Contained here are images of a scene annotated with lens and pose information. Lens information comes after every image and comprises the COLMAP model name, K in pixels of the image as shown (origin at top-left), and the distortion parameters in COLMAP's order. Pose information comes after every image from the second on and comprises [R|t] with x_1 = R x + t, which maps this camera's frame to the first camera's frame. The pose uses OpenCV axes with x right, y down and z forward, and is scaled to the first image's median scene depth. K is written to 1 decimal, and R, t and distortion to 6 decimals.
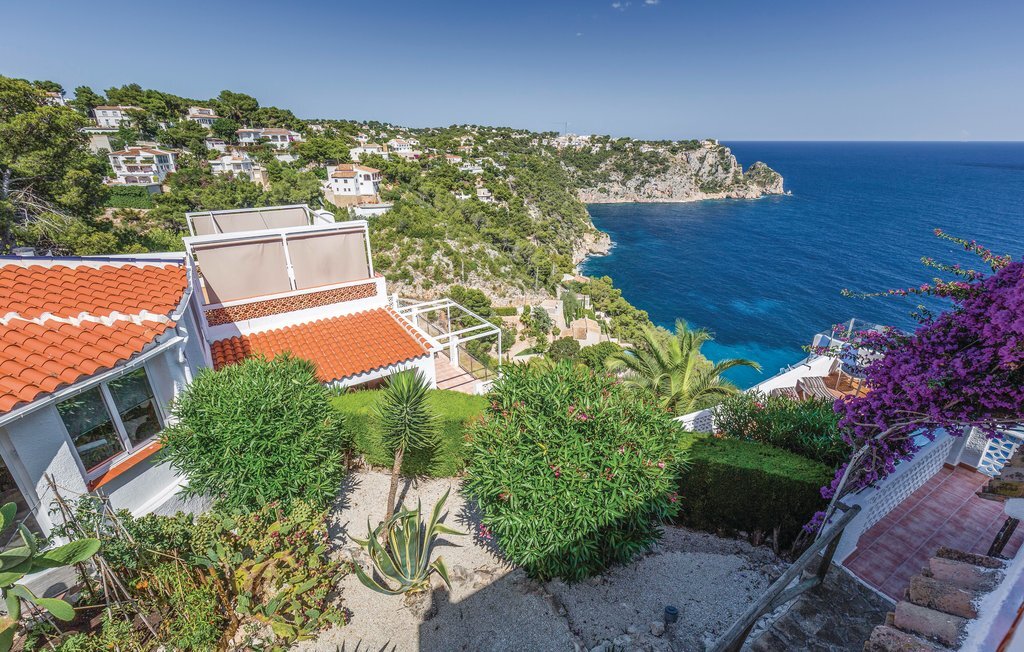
lens RADIAL K [[476.1, 0, 503.4], [0, 476.1, 328.8], [0, 0, 1]] dist [0.022512, -0.001179]
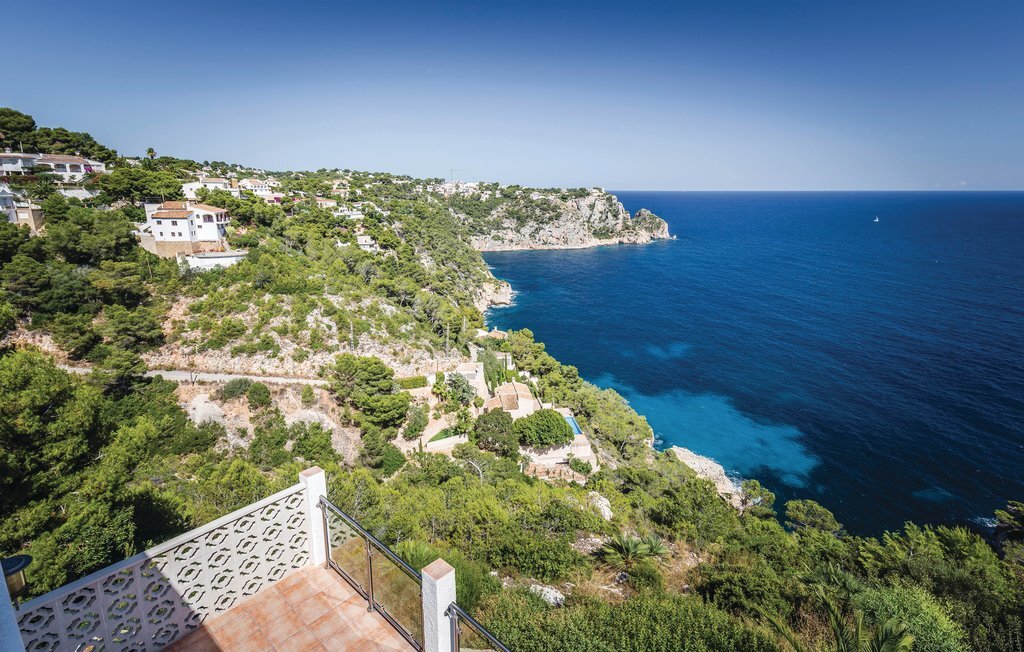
lens RADIAL K [[476.1, 0, 507.6], [0, 476.1, 303.5], [0, 0, 1]] dist [0.022512, -0.001179]
pose [[0.960841, -0.048442, 0.272832, -0.039546], [0.092822, 0.983983, -0.152188, -0.023593], [-0.261089, 0.171553, 0.949948, 0.158414]]
